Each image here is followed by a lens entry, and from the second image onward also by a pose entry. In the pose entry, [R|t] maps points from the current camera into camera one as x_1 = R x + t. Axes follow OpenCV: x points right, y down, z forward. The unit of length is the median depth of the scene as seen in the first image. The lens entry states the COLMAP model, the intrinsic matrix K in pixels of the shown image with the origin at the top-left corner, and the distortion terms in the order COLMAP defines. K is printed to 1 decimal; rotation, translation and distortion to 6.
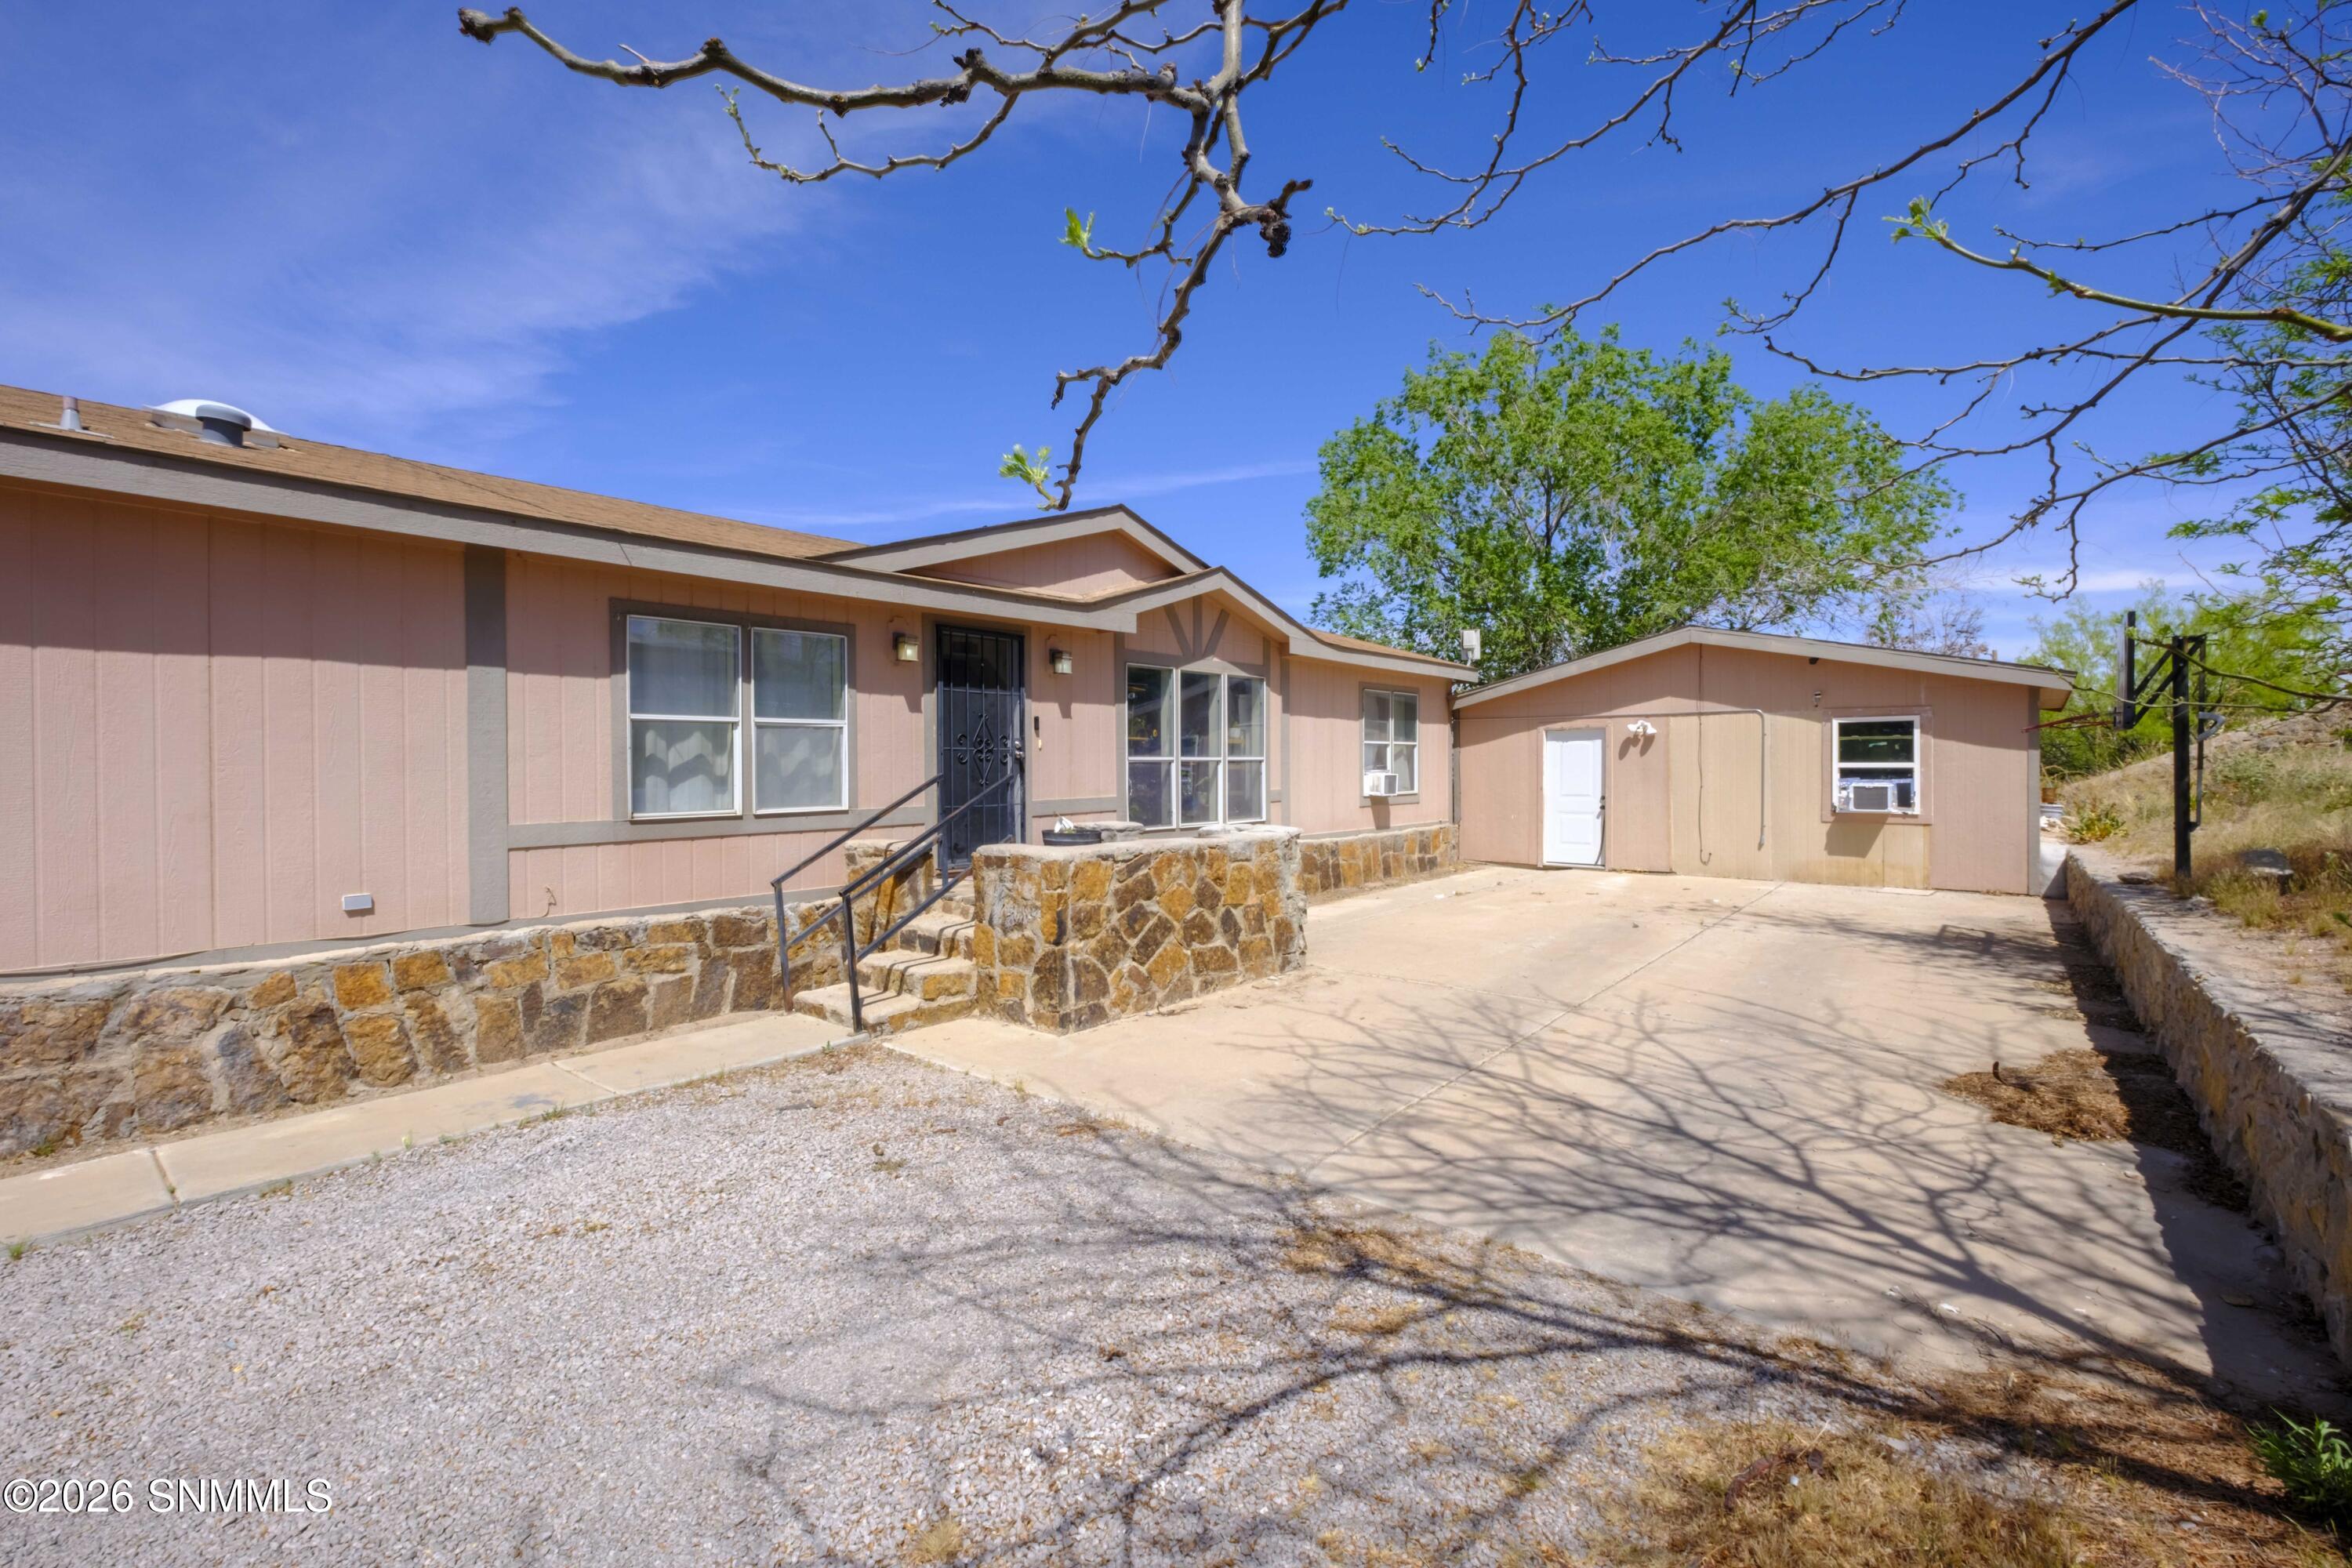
lens RADIAL K [[1013.4, 0, 1170.9], [0, 1013.4, 782.8], [0, 0, 1]] dist [0.001946, -0.000761]
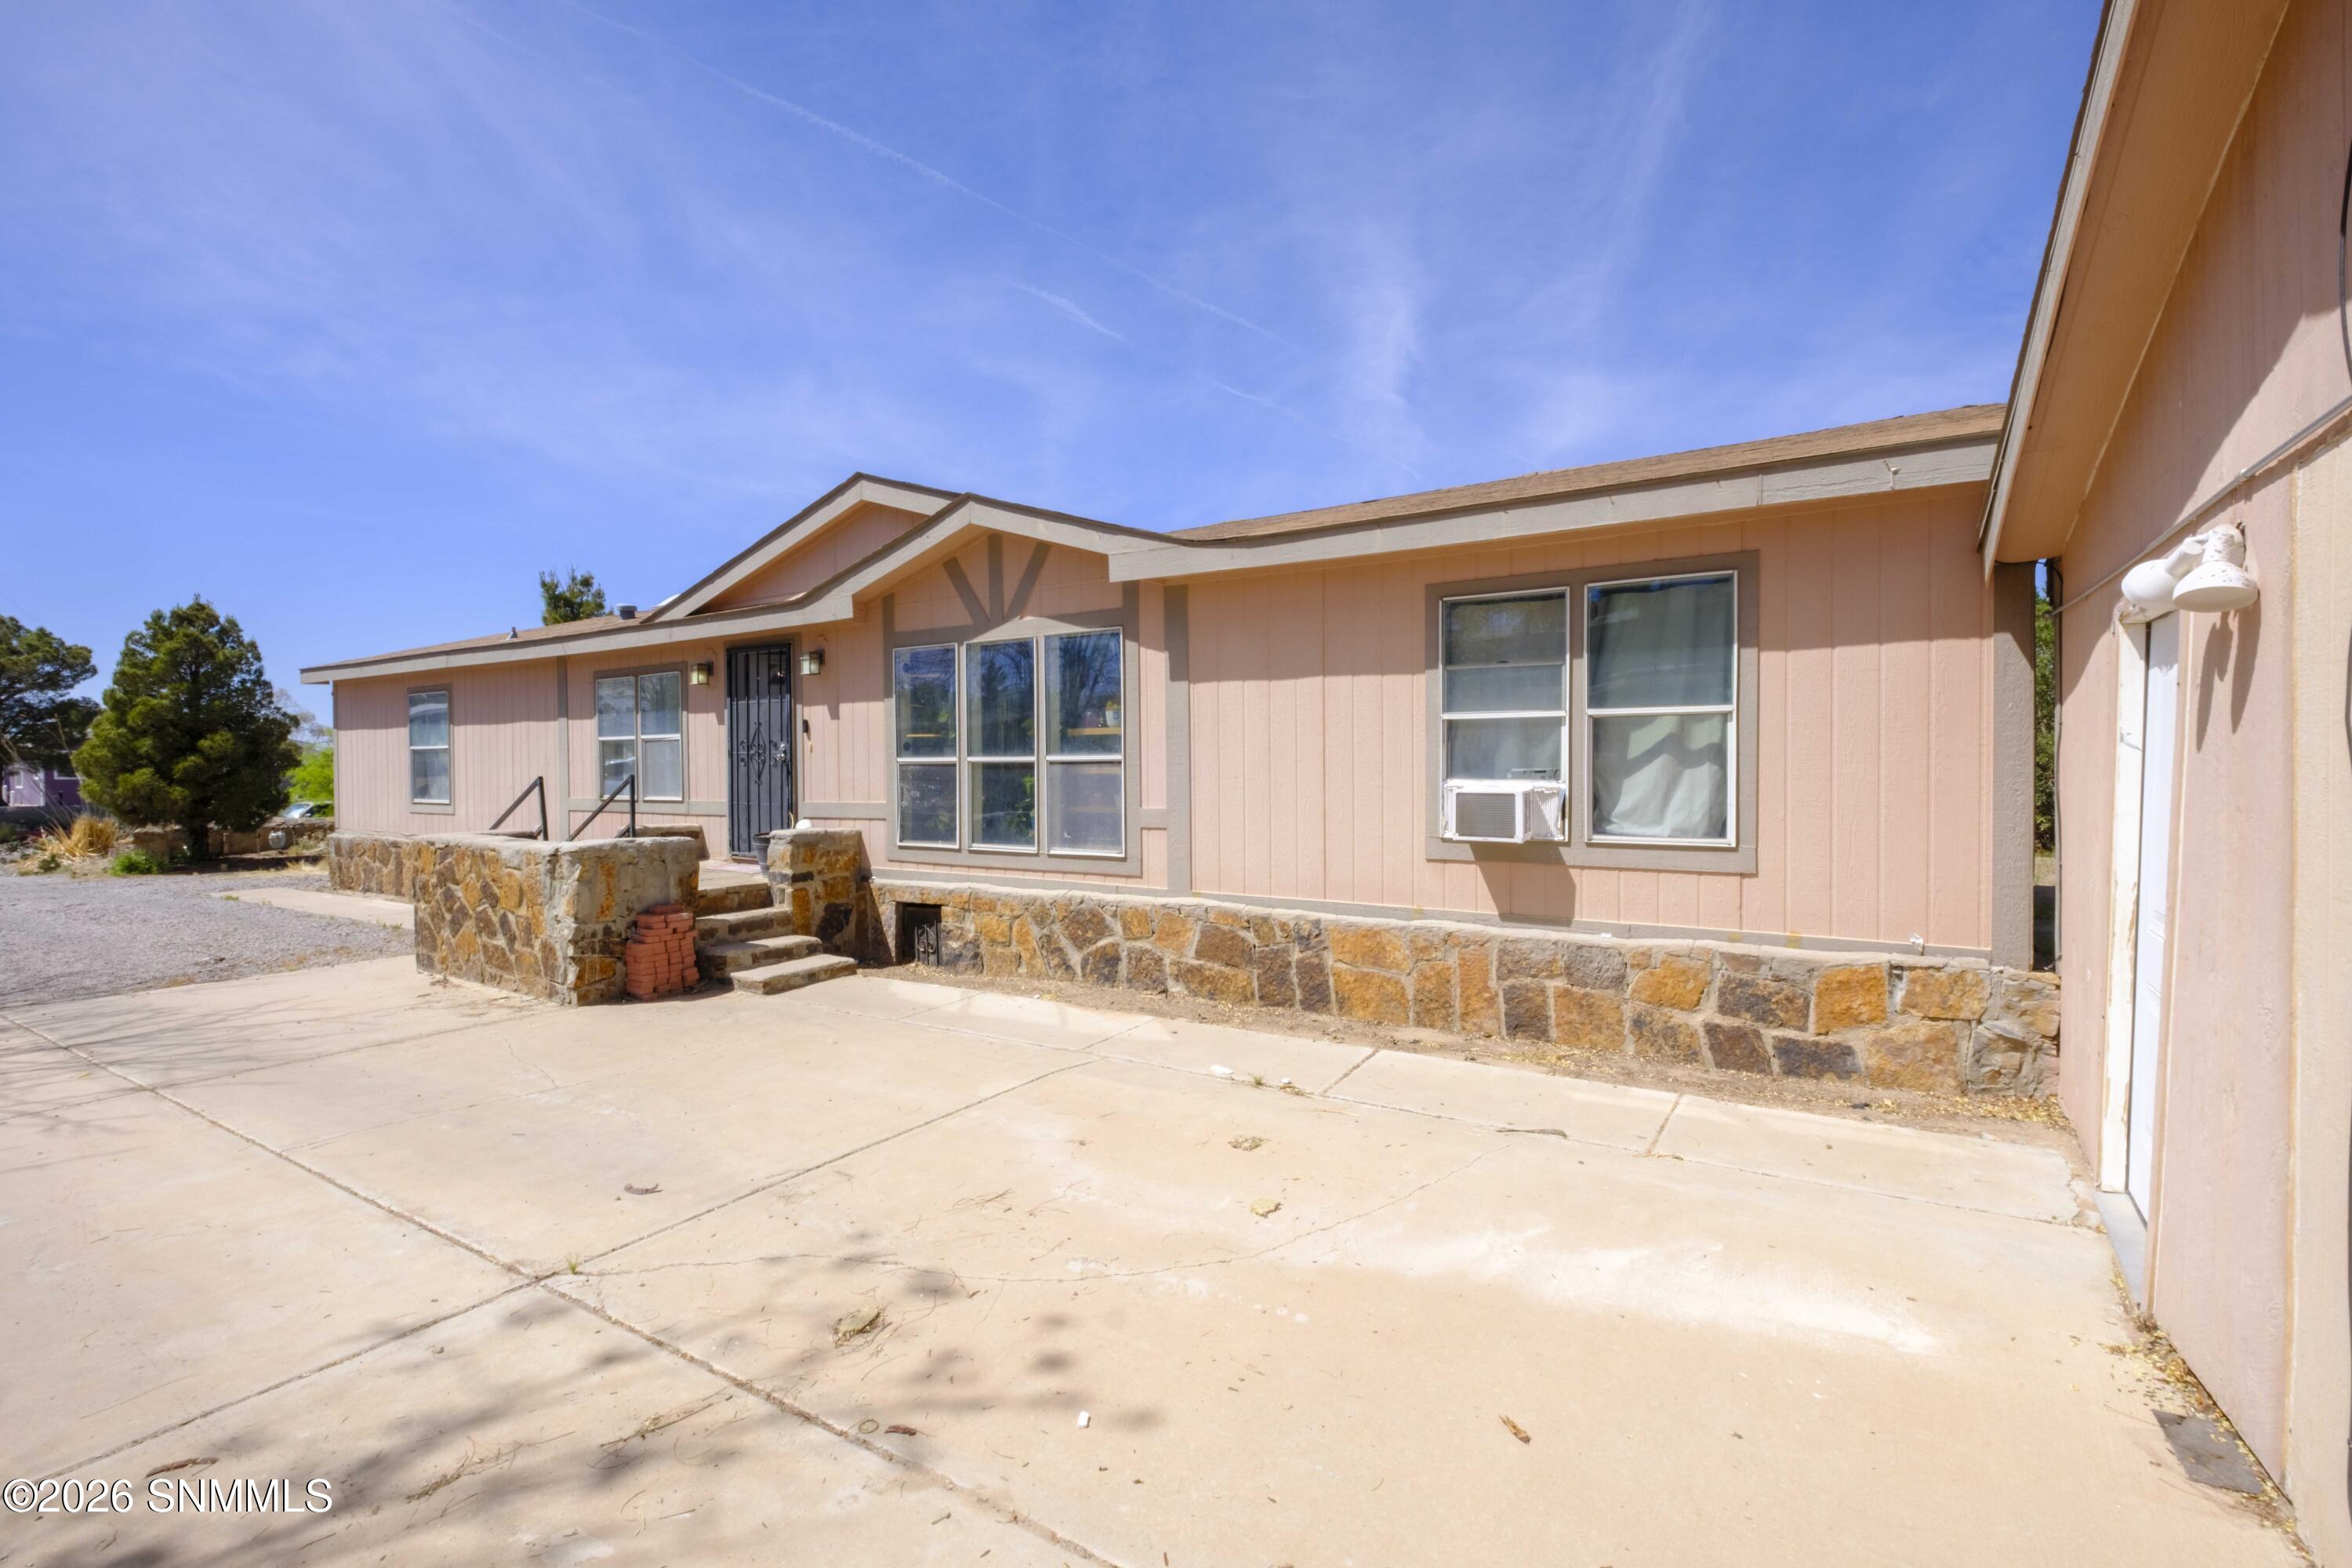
lens RADIAL K [[1028.9, 0, 1171.7], [0, 1028.9, 783.5], [0, 0, 1]] dist [0.002273, -0.000388]
pose [[0.130572, 0.026651, -0.991081, 1.075805], [-0.008800, 0.999630, 0.025721, -0.036259], [0.991400, 0.005363, 0.130758, 1.409108]]
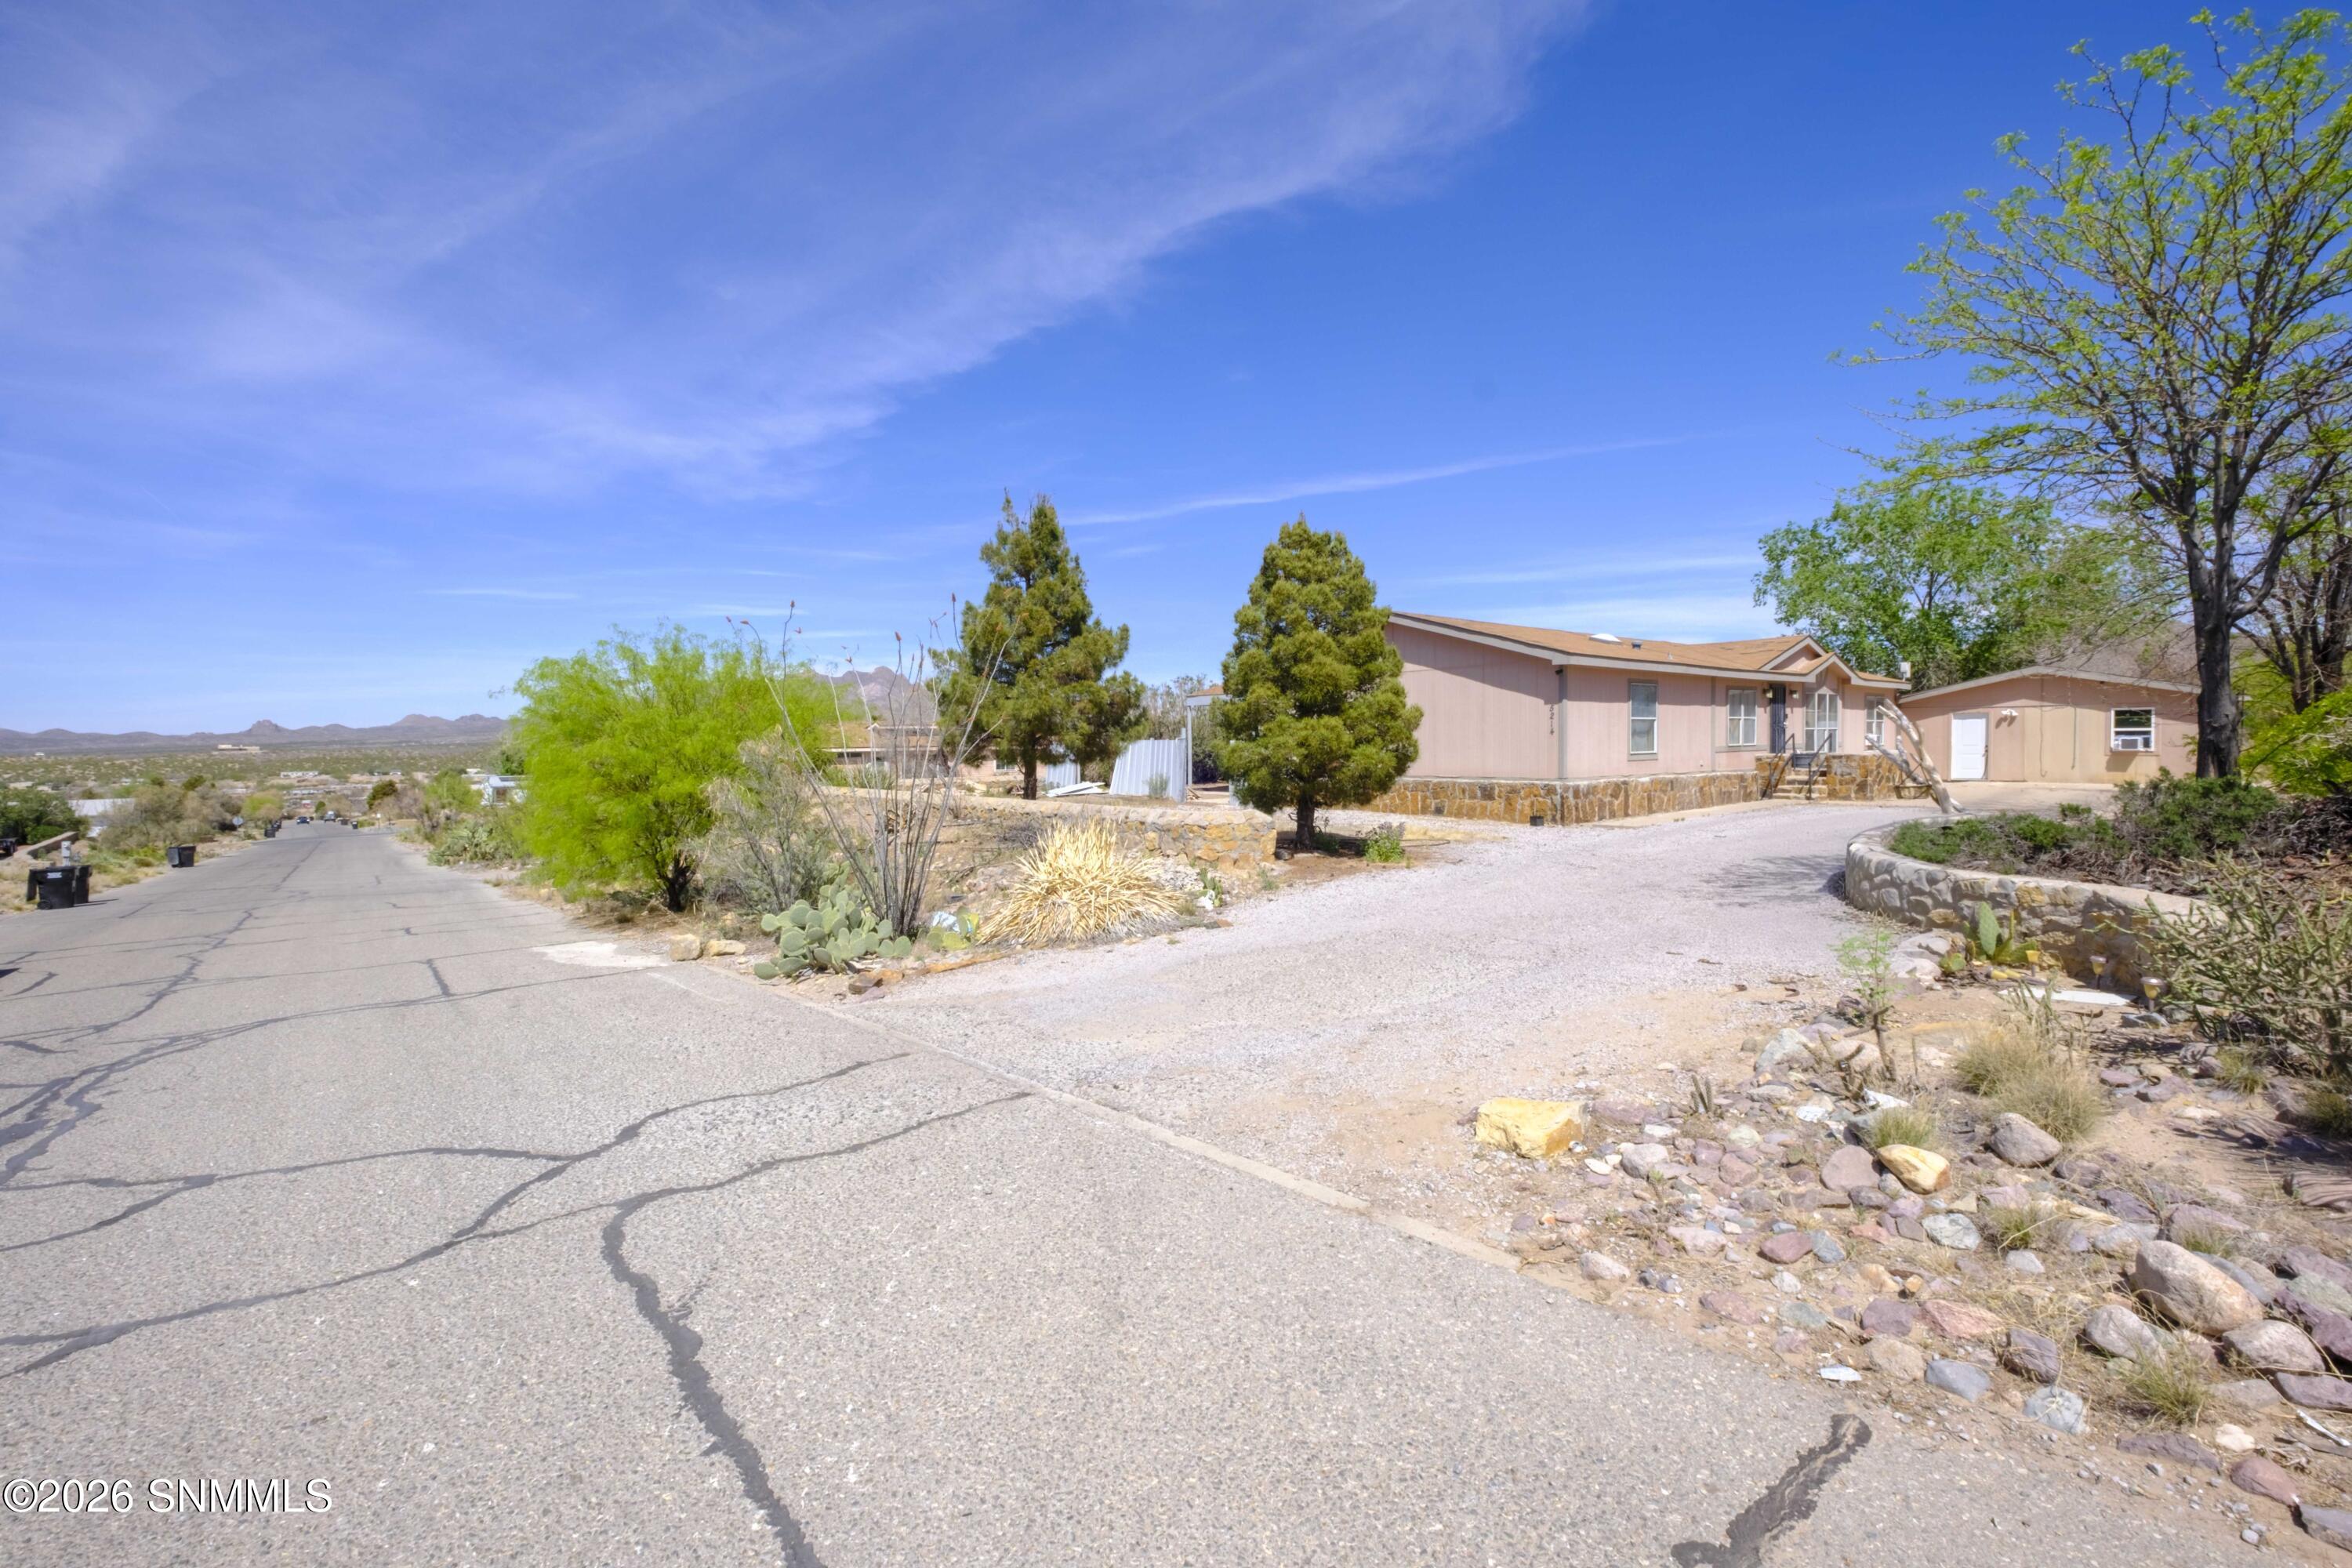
lens RADIAL K [[1011.6, 0, 1173.8], [0, 1011.6, 774.5], [0, 0, 1]] dist [-0.002396, -0.000572]
pose [[0.983147, 0.000658, -0.182815, -1.515263], [0.002348, 0.999866, 0.016223, 0.063256], [0.182801, -0.016378, 0.983014, -2.441562]]
